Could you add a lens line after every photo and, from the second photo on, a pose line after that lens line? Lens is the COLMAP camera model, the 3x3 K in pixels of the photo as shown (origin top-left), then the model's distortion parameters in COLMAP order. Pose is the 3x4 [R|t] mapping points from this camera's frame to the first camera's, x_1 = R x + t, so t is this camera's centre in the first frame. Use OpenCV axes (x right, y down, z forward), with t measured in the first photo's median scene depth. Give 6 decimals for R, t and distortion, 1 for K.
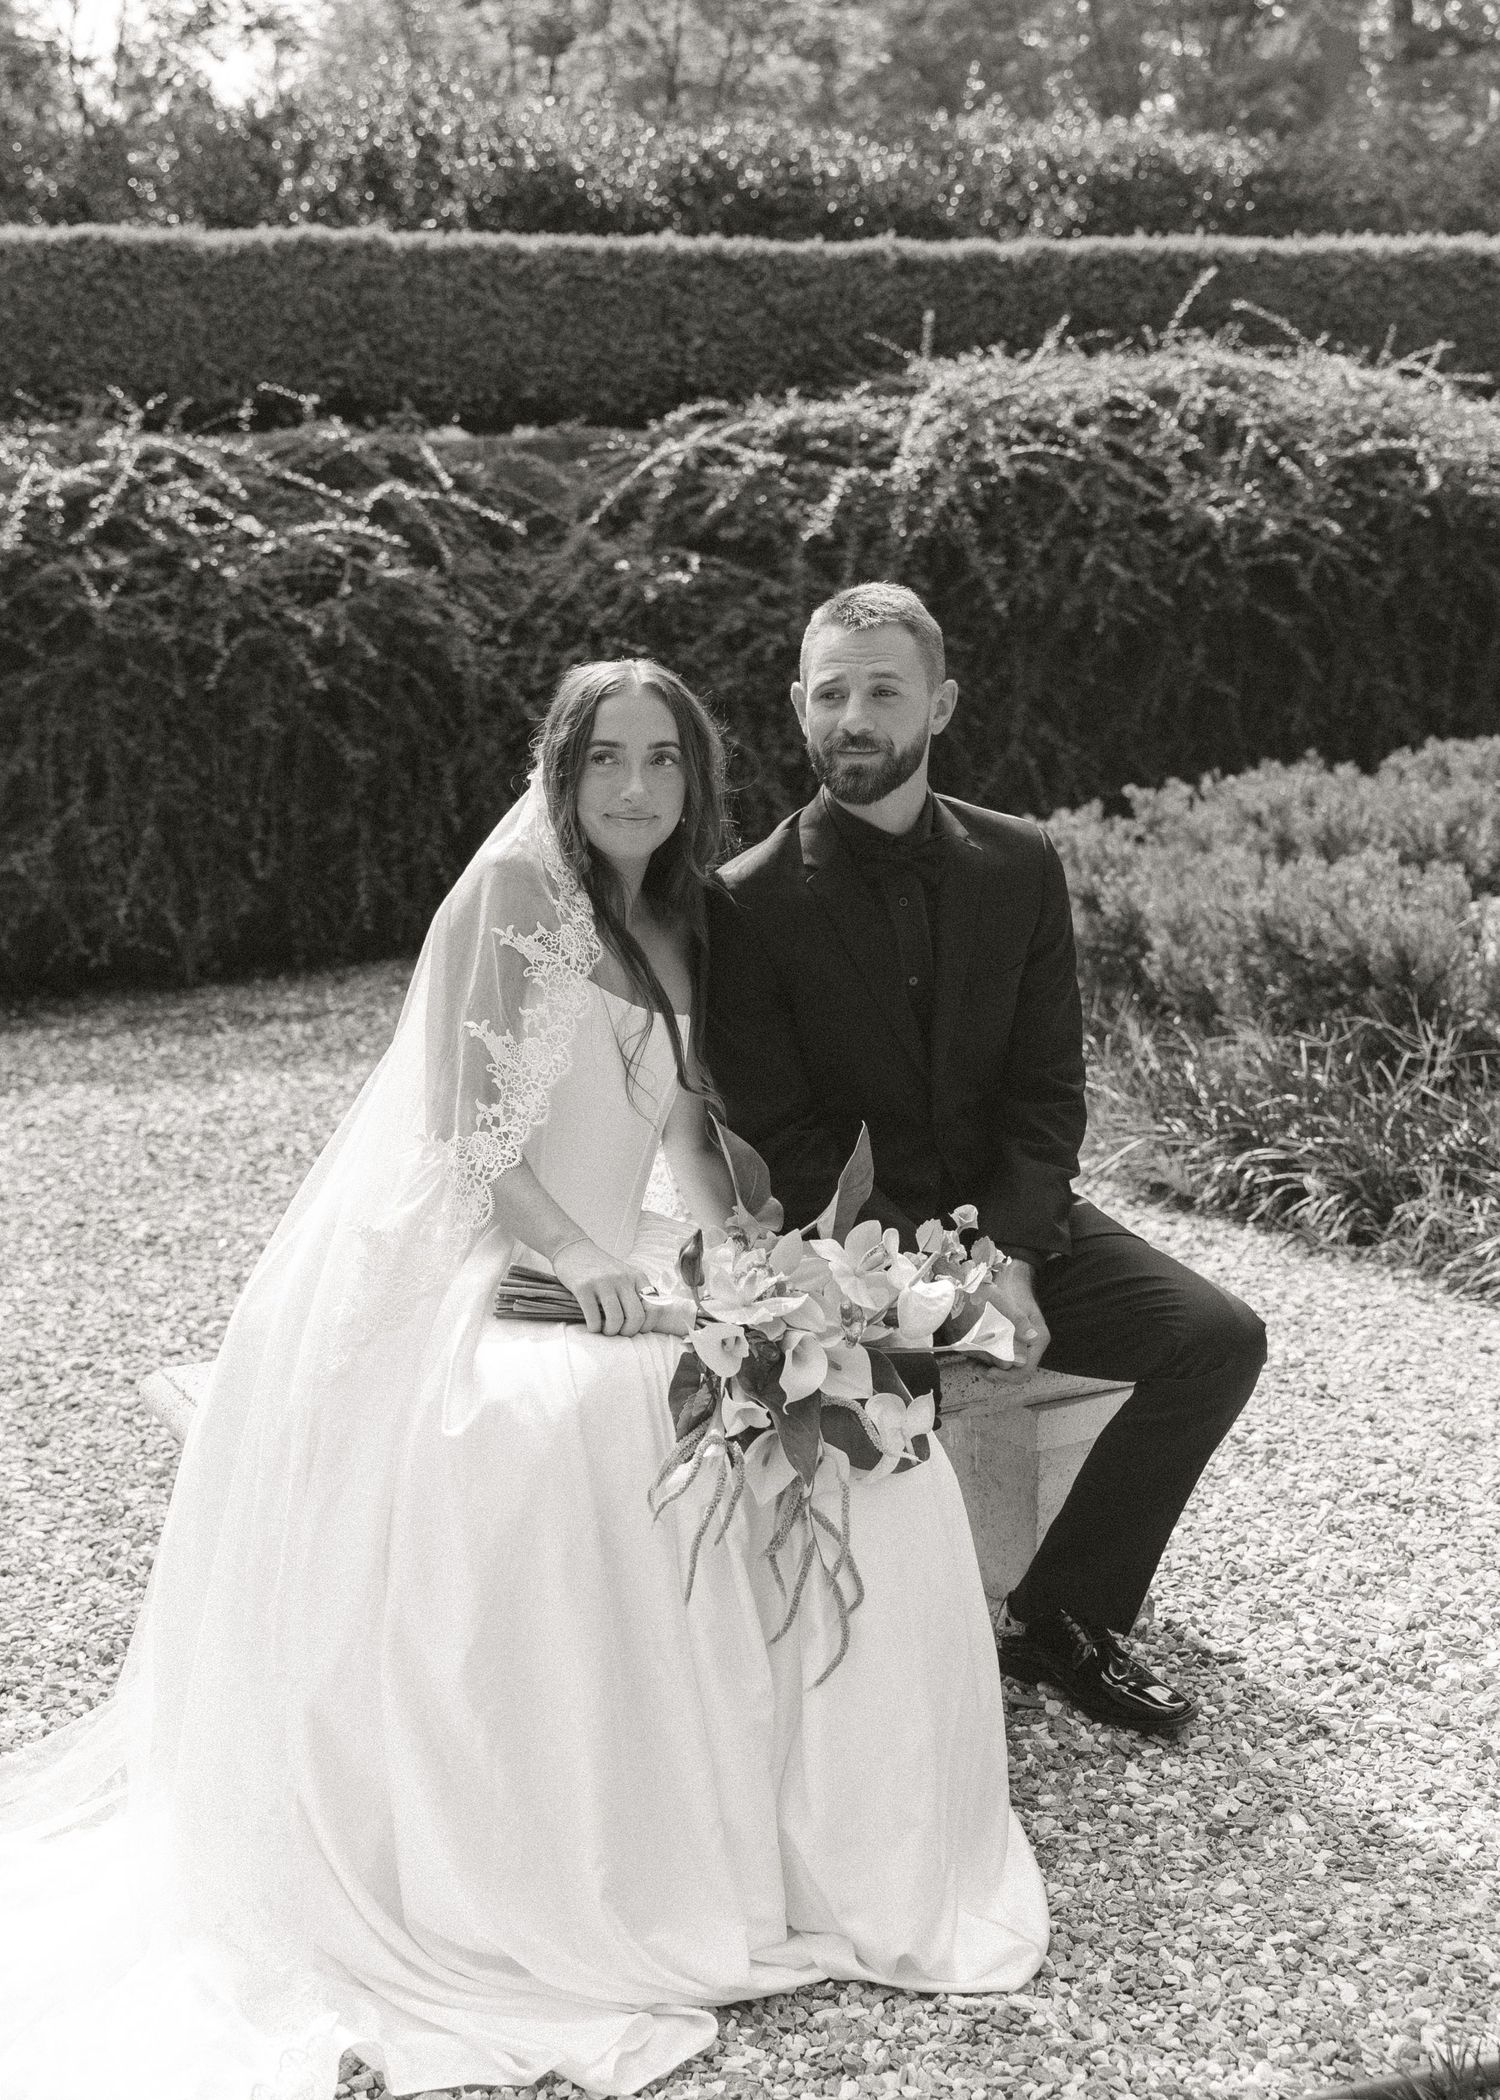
lens RADIAL K [[3244.3, 0, 663.4], [0, 3244.3, 1049.1], [0, 0, 1]] dist [-0.000141, 0.078401]
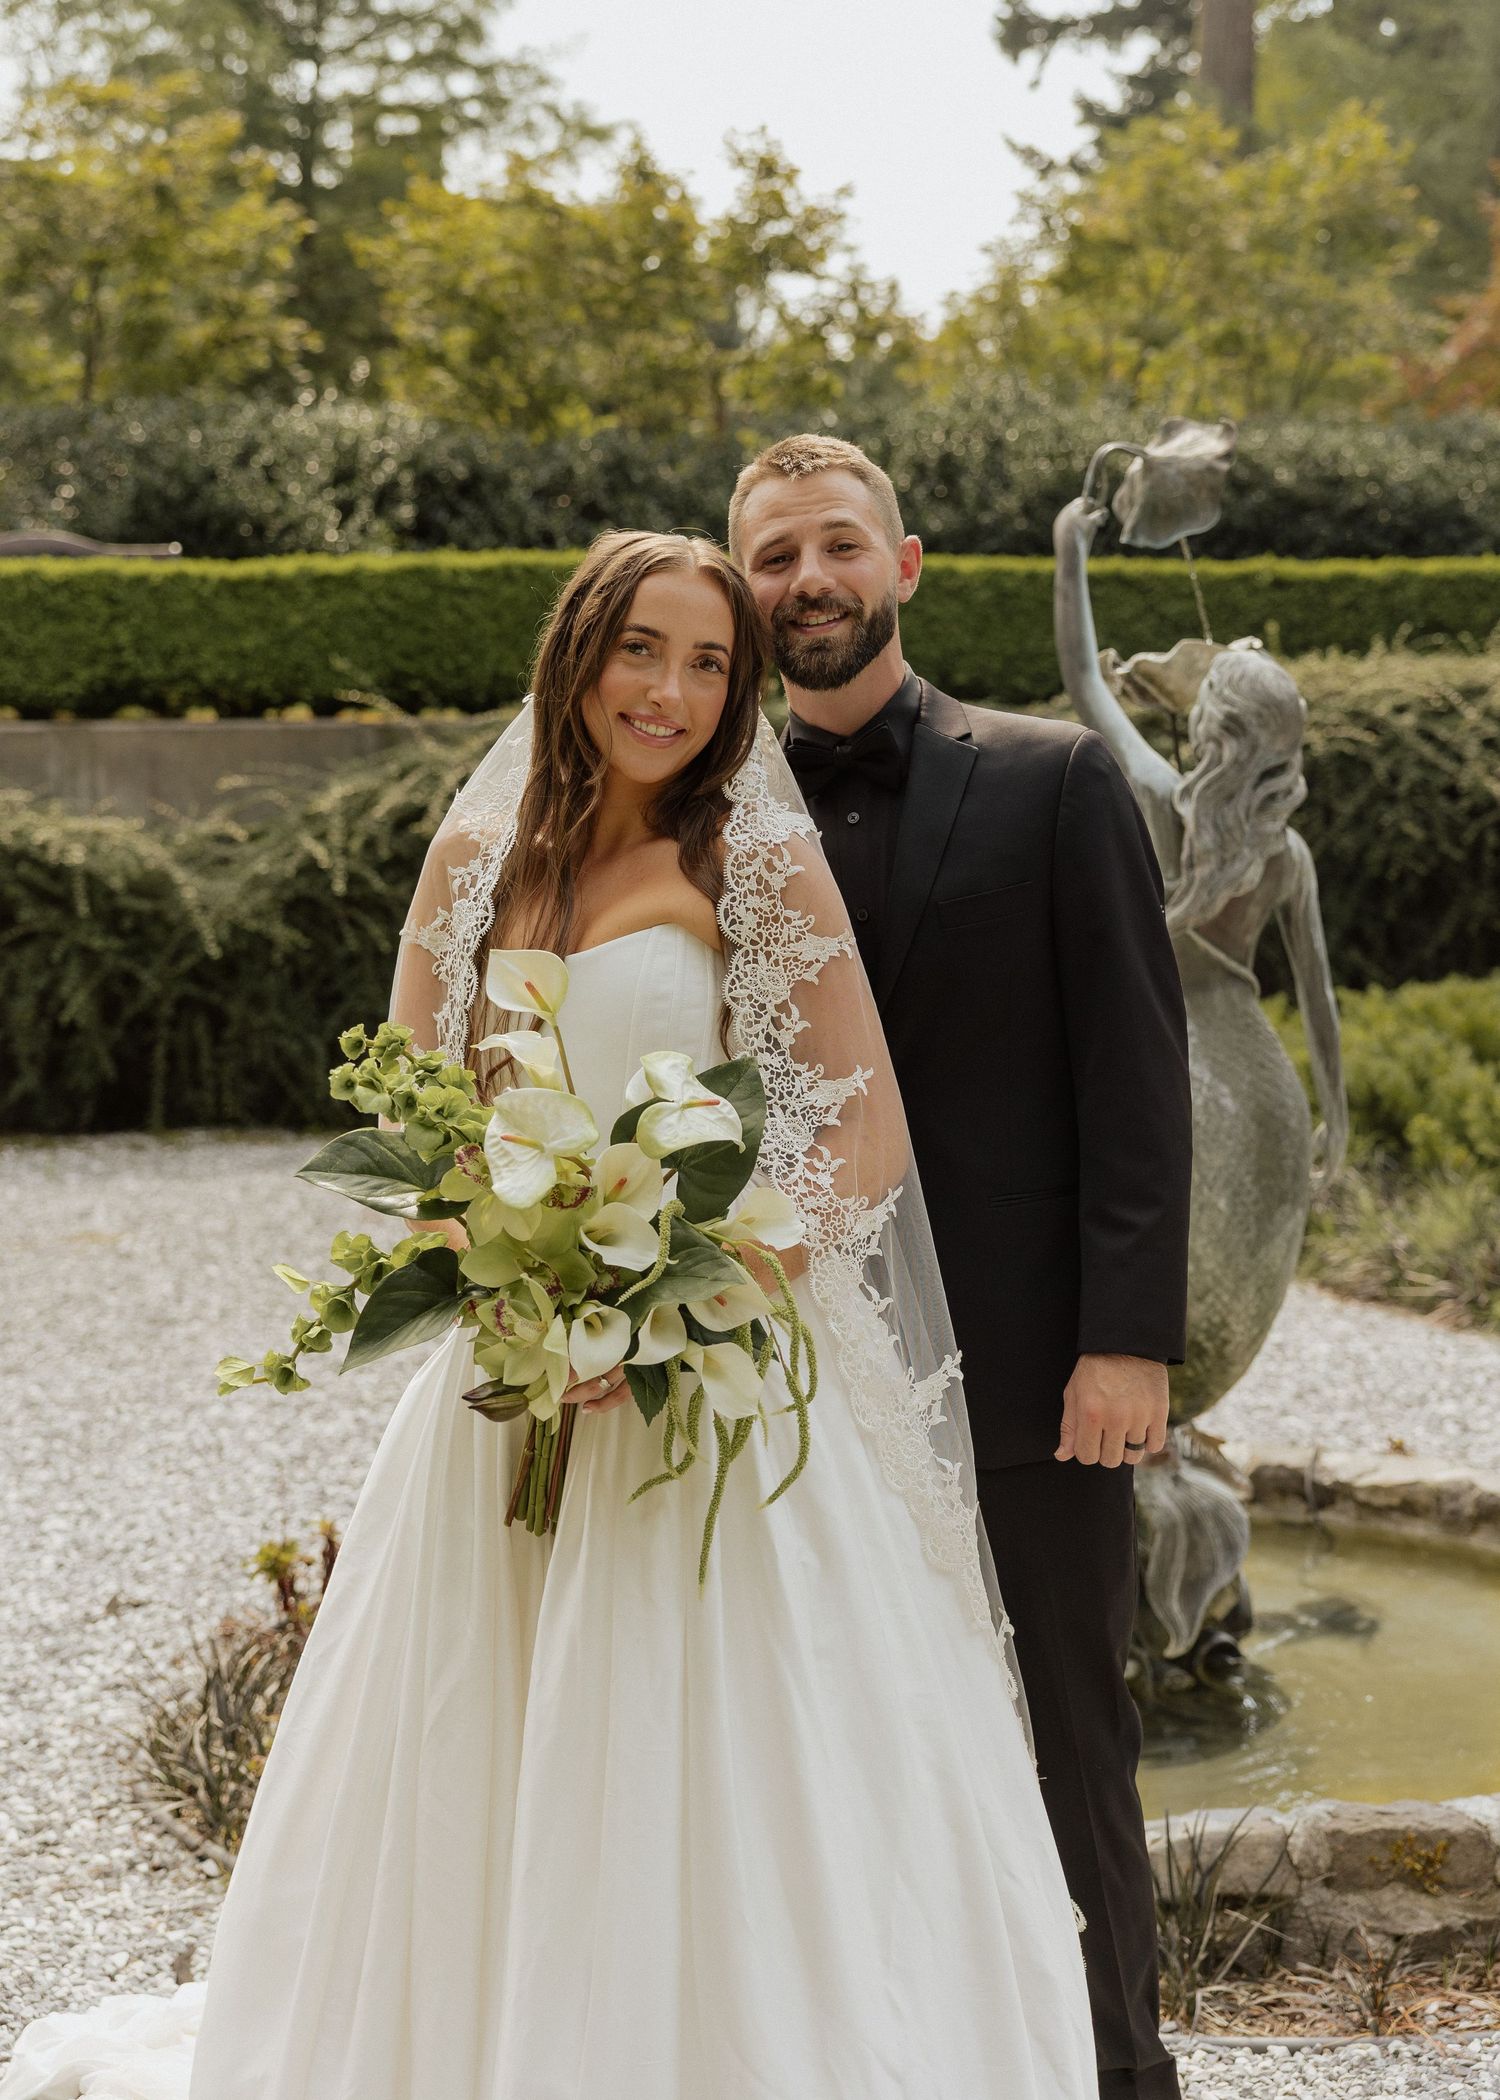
lens RADIAL K [[3798.5, 0, 604.3], [0, 3798.5, 1102.1], [0, 0, 1]] dist [-0.004786, 0.208774]
pose [[0.969656, 0.047505, -0.239815, 0.191731], [-0.064296, 0.995960, -0.062680, 0.068376], [0.235868, 0.076197, 0.968793, -0.480274]]
